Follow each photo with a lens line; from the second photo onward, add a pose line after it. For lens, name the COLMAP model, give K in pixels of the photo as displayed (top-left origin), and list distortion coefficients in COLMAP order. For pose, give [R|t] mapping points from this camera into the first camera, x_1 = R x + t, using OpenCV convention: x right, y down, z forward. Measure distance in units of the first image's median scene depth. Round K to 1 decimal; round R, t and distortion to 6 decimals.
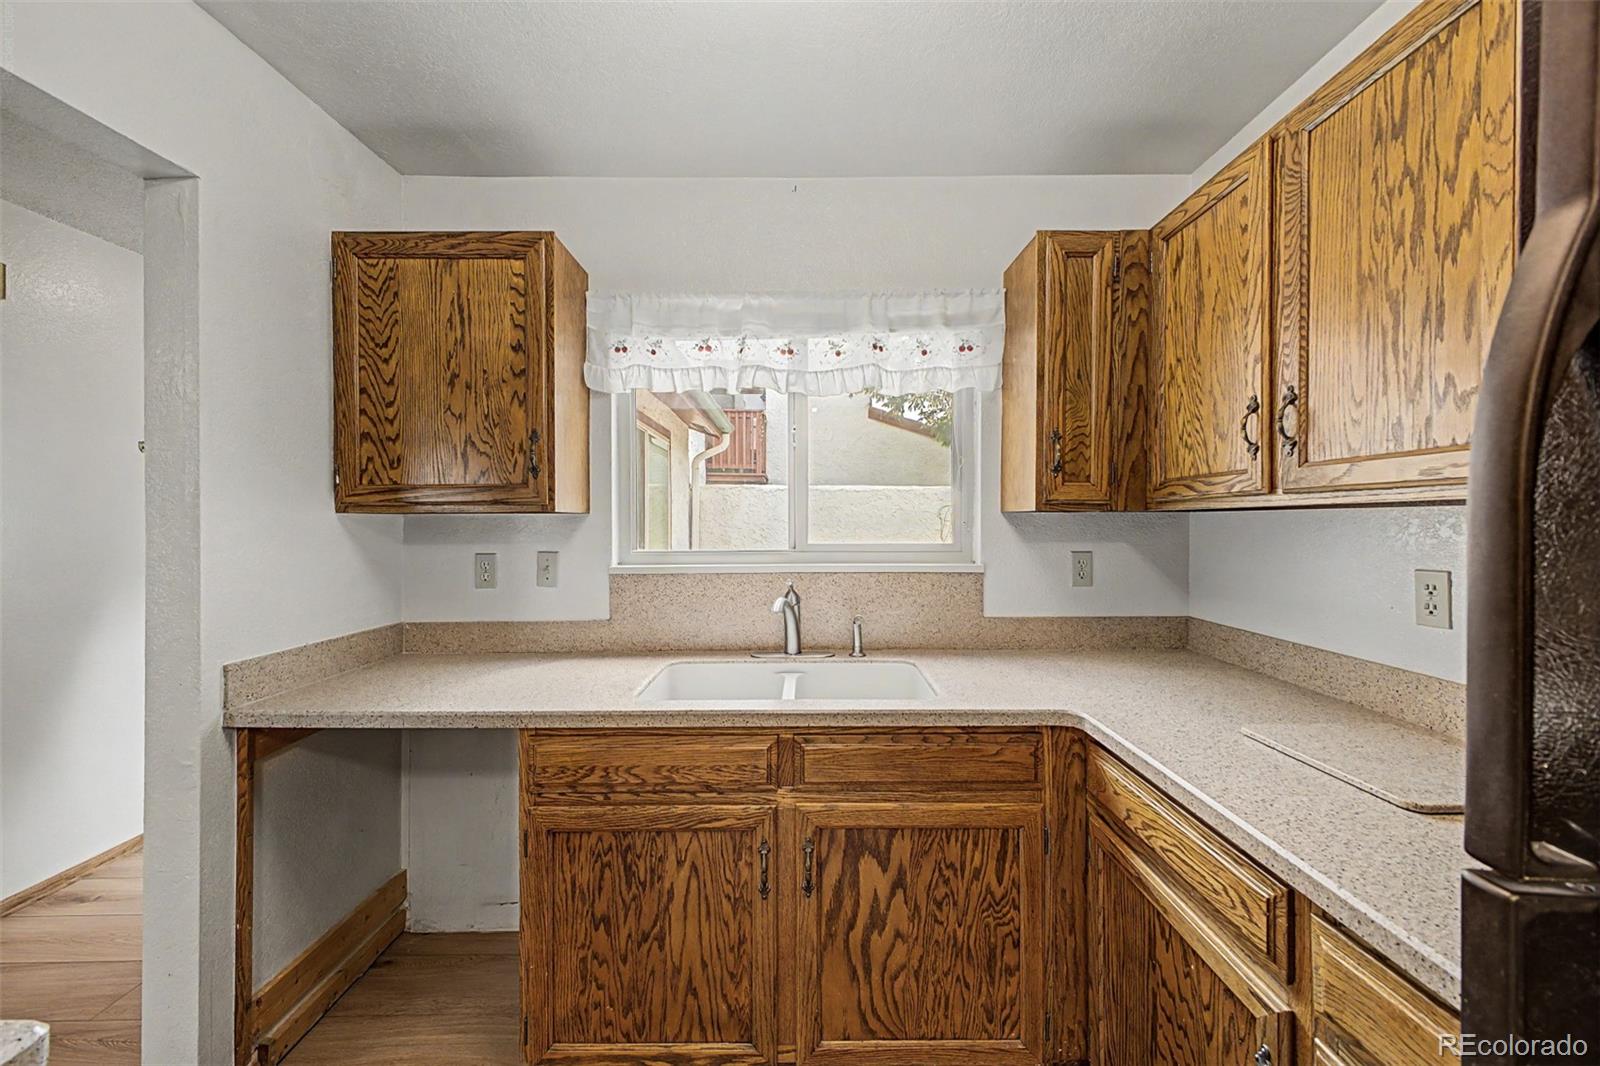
lens RADIAL K [[630.4, 0, 804.1], [0, 630.4, 521.3], [0, 0, 1]] dist [0.012882, -0.004554]
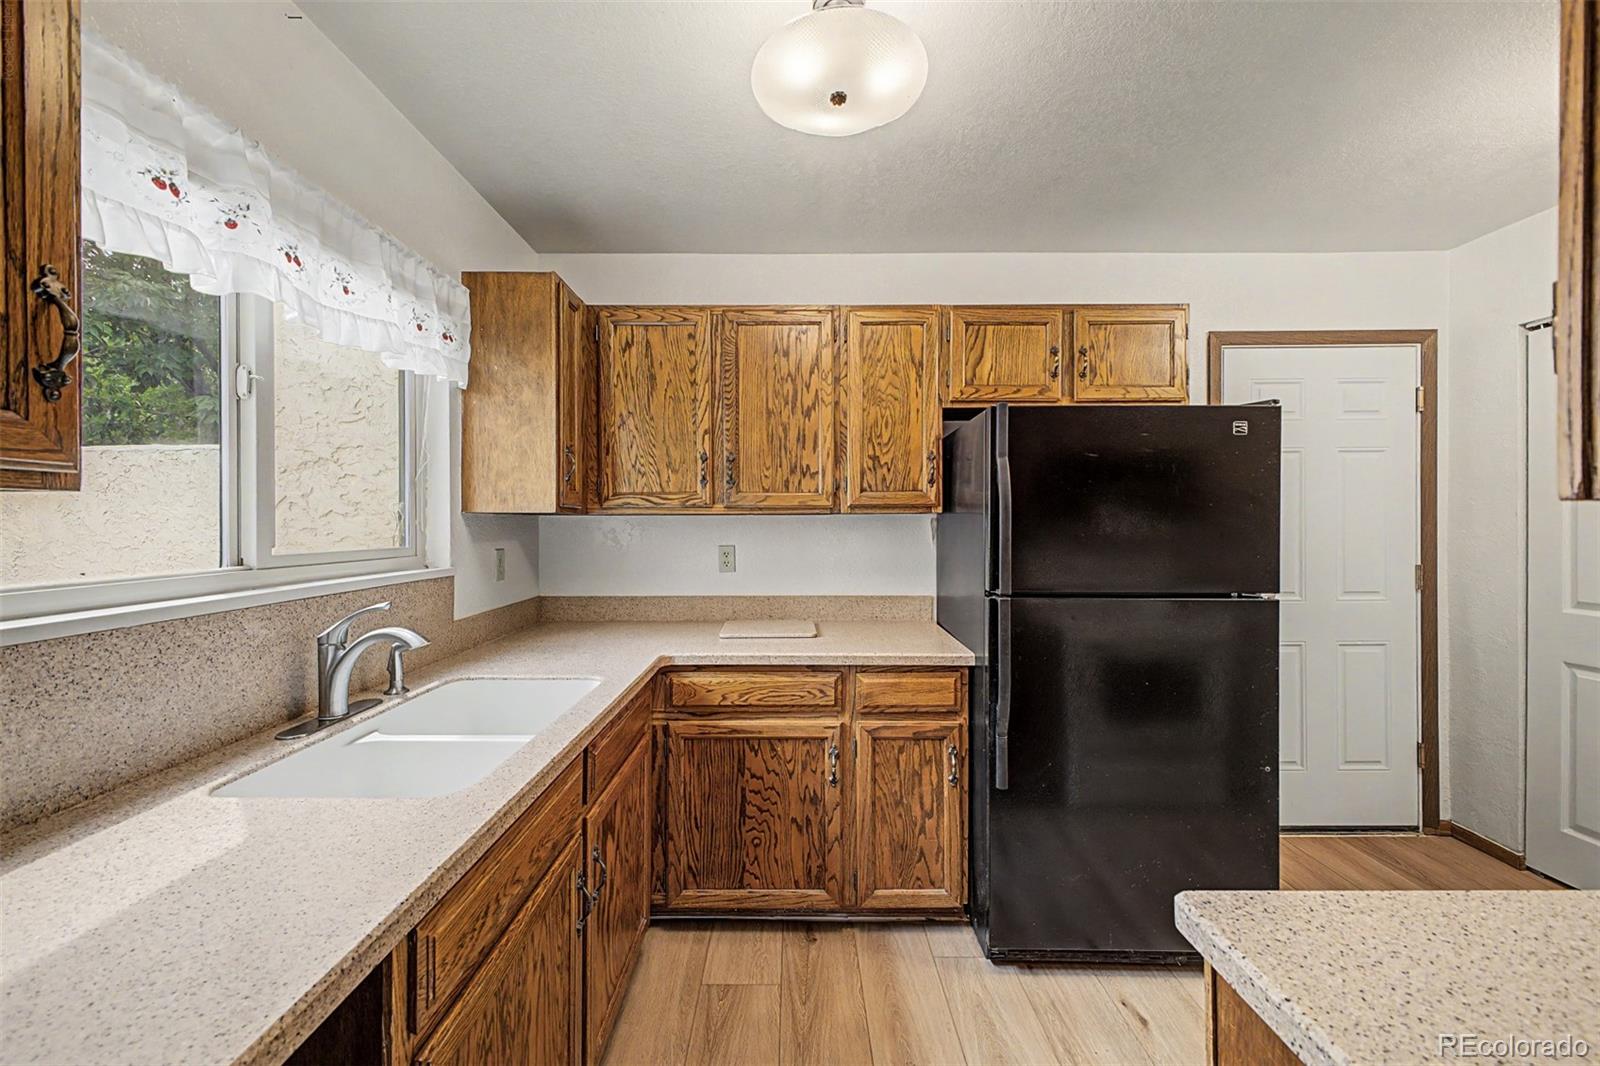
lens RADIAL K [[630.4, 0, 786.7], [0, 630.4, 525.9], [0, 0, 1]] dist [0.012882, -0.004554]
pose [[0.003551, -0.003193, 0.999989, -0.909908], [-0.000617, 0.999995, 0.003195, 0.003746], [-0.999994, -0.000629, 0.003549, 0.655577]]
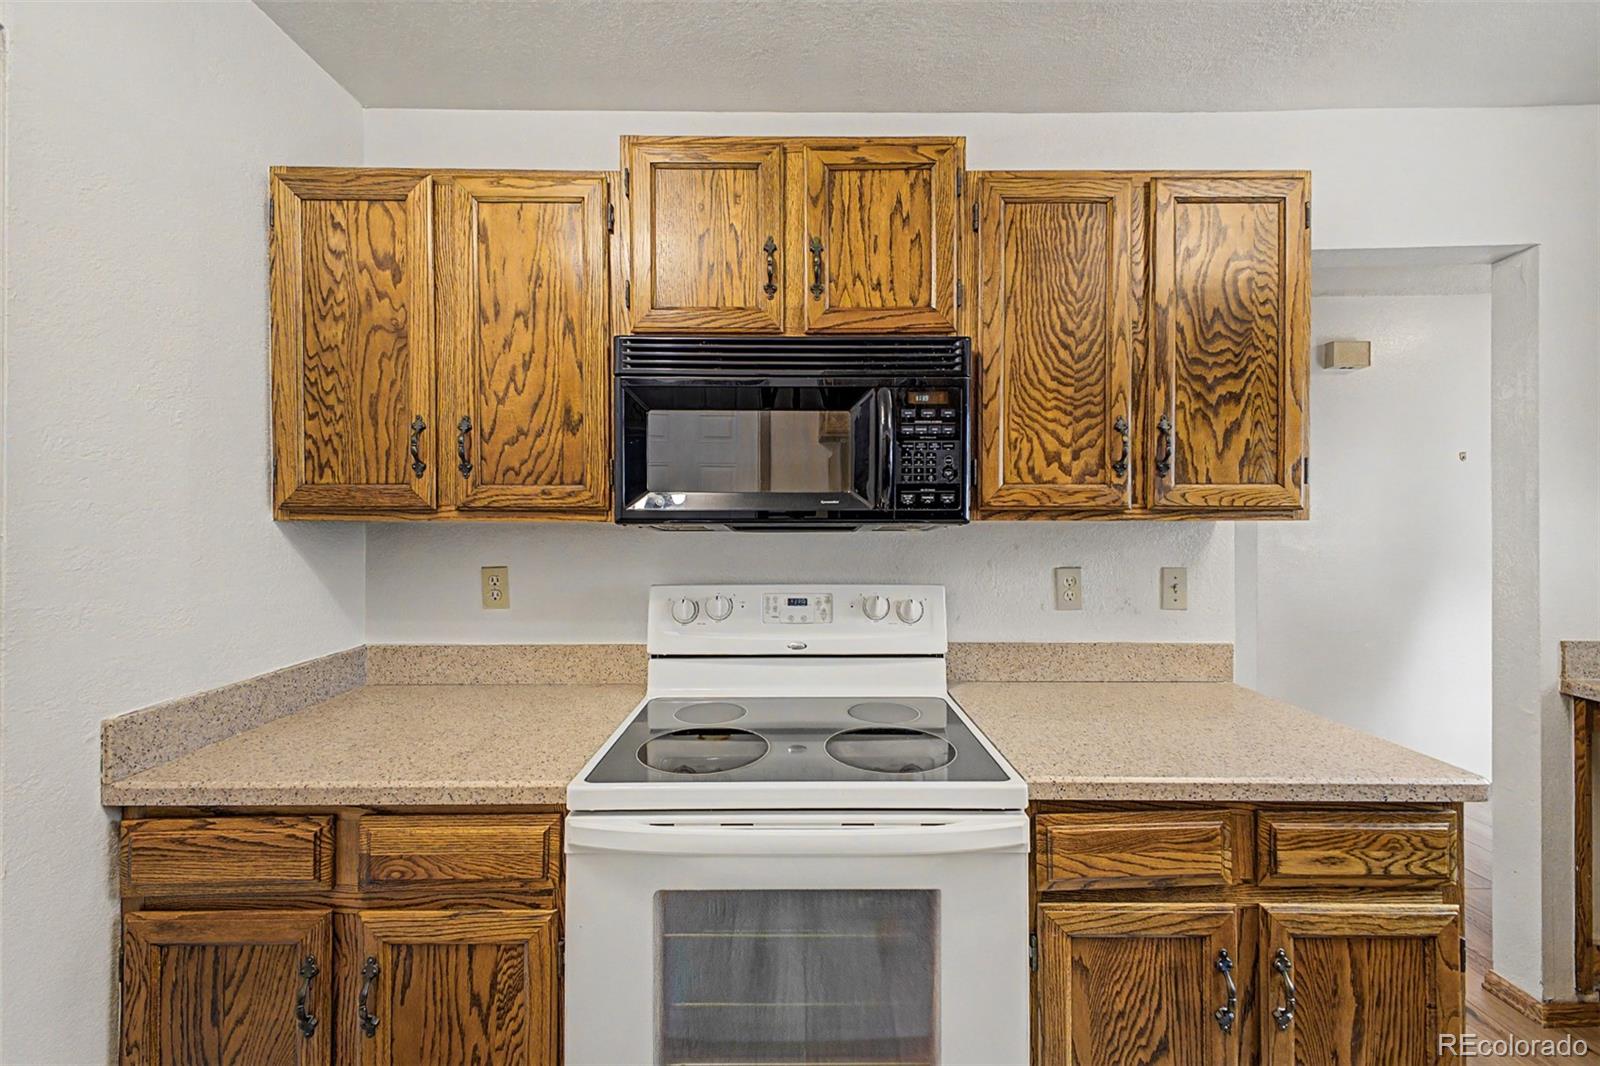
lens RADIAL K [[630.4, 0, 798.6], [0, 630.4, 519.7], [0, 0, 1]] dist [0.012882, -0.004554]
pose [[-0.018964, -0.000731, -0.999820, 0.293022], [0.008180, 0.999966, -0.000886, -0.009994], [0.999787, -0.008195, -0.018957, -0.387135]]
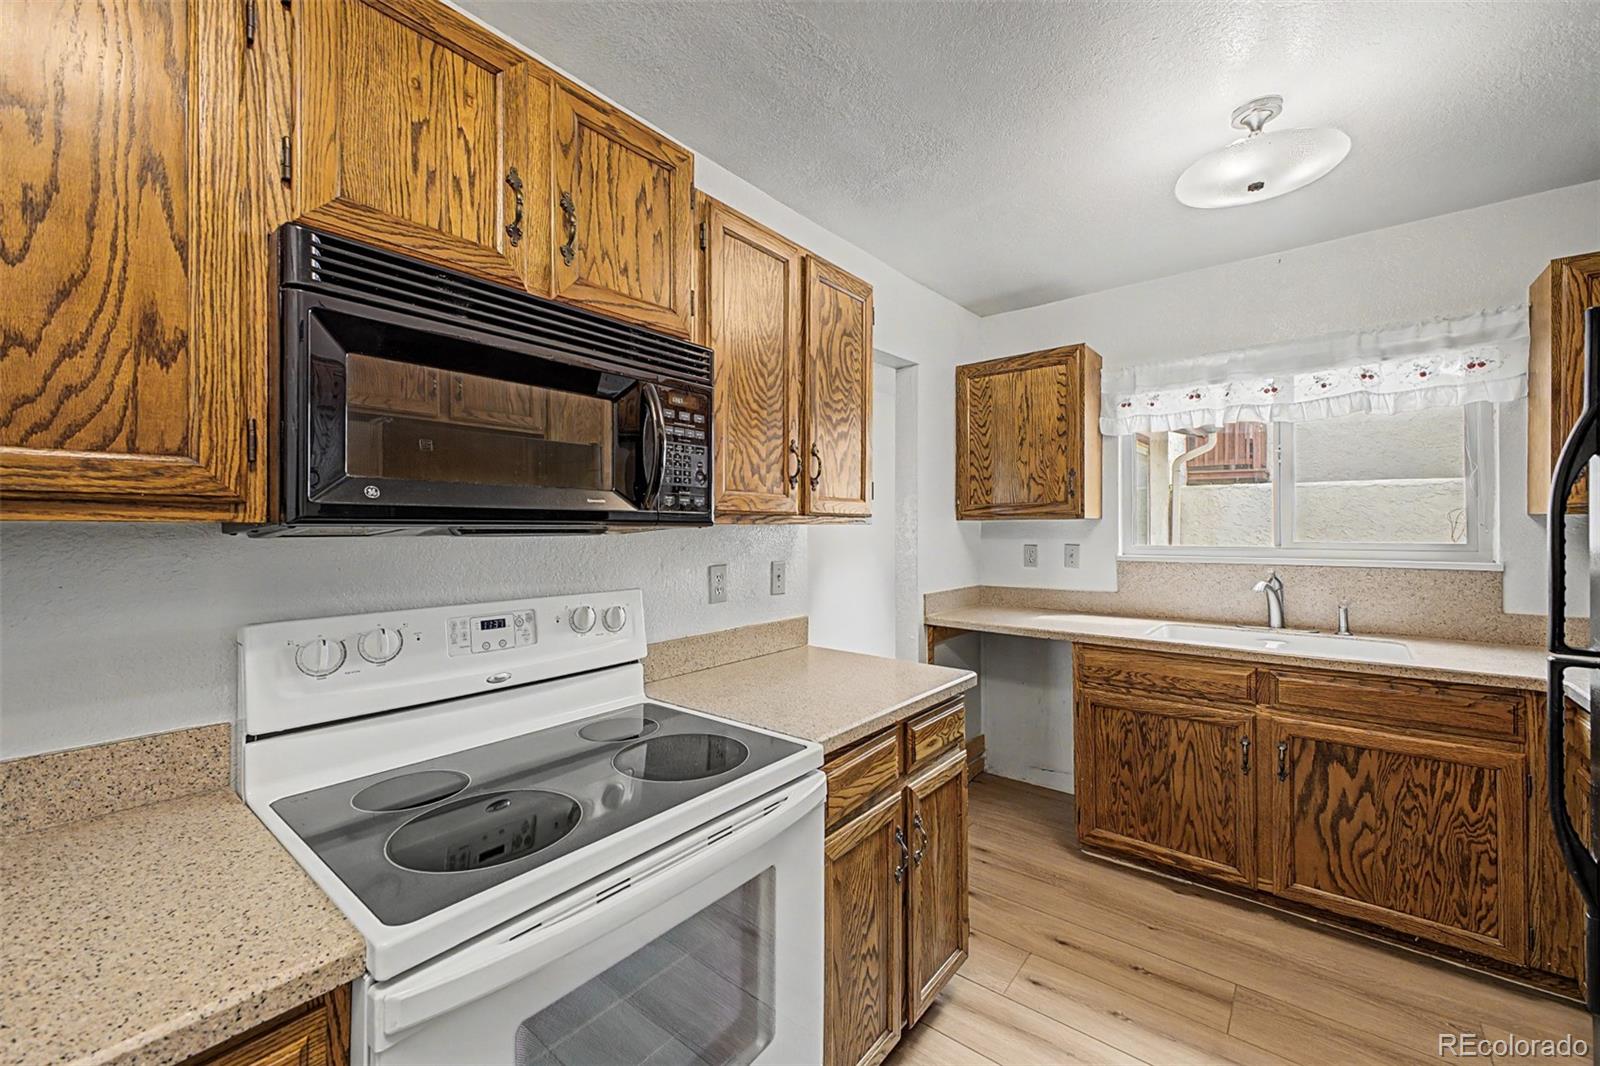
lens RADIAL K [[630.4, 0, 793.1], [0, 630.4, 526.0], [0, 0, 1]] dist [0.012882, -0.004554]
pose [[0.759928, -0.001415, -0.650006, 0.096603], [0.004699, 0.999983, 0.003317, -0.006044], [0.649991, -0.005575, 0.759922, -0.806653]]
